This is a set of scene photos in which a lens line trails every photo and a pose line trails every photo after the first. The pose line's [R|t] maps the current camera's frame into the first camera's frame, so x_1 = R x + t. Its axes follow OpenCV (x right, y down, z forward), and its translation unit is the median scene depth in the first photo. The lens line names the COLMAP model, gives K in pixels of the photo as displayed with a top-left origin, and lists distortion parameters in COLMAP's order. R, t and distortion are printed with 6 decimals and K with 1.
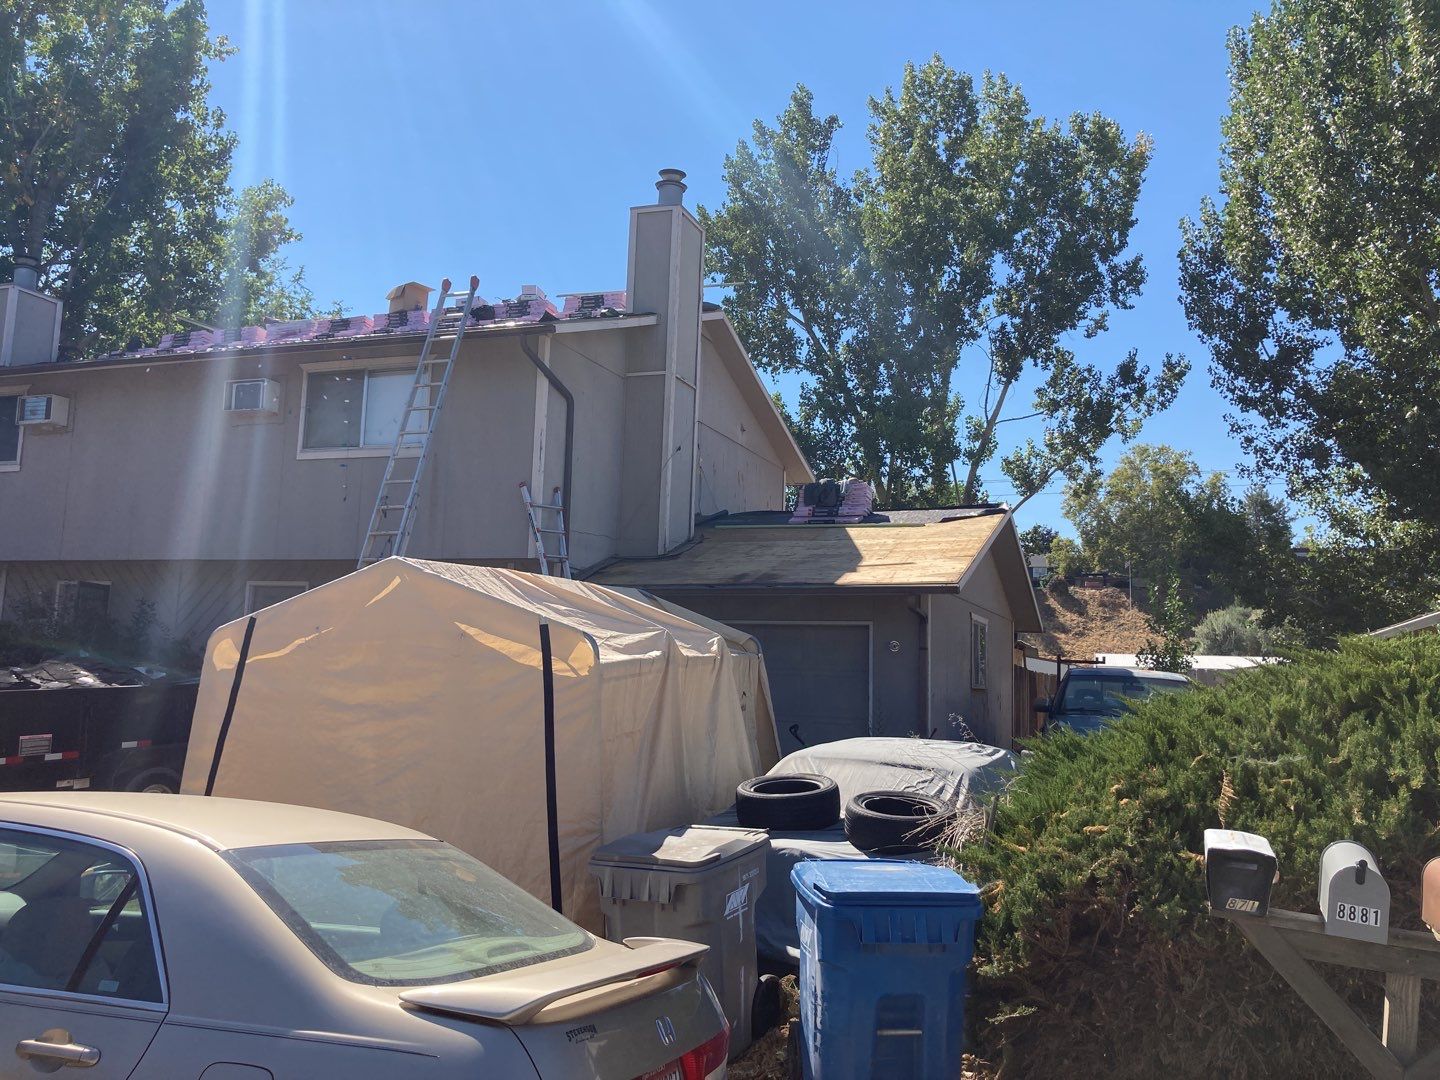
lens RADIAL K [[1163.9, 0, 711.4], [0, 1163.9, 544.2], [0, 0, 1]] dist [0.045138, -0.058017]
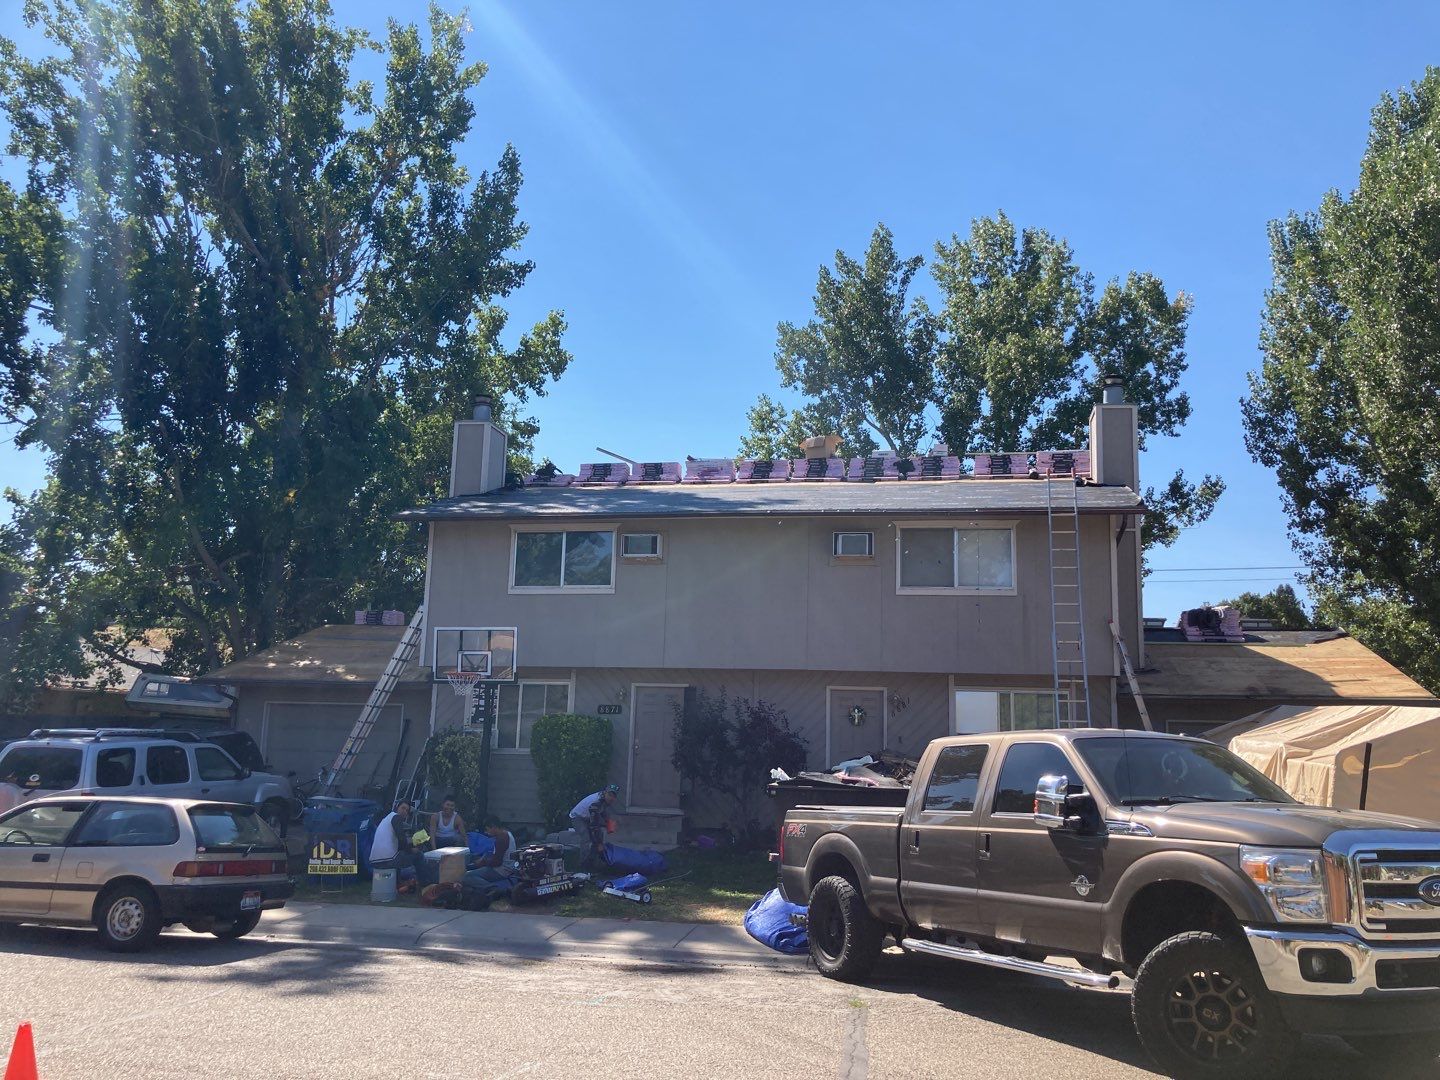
lens RADIAL K [[1163.9, 0, 728.7], [0, 1163.9, 555.8], [0, 0, 1]] dist [0.045138, -0.058017]
pose [[0.983636, 0.019848, 0.179072, -0.783086], [-0.012746, 0.999089, -0.040723, -0.061327], [-0.179717, 0.037774, 0.982993, -0.237421]]
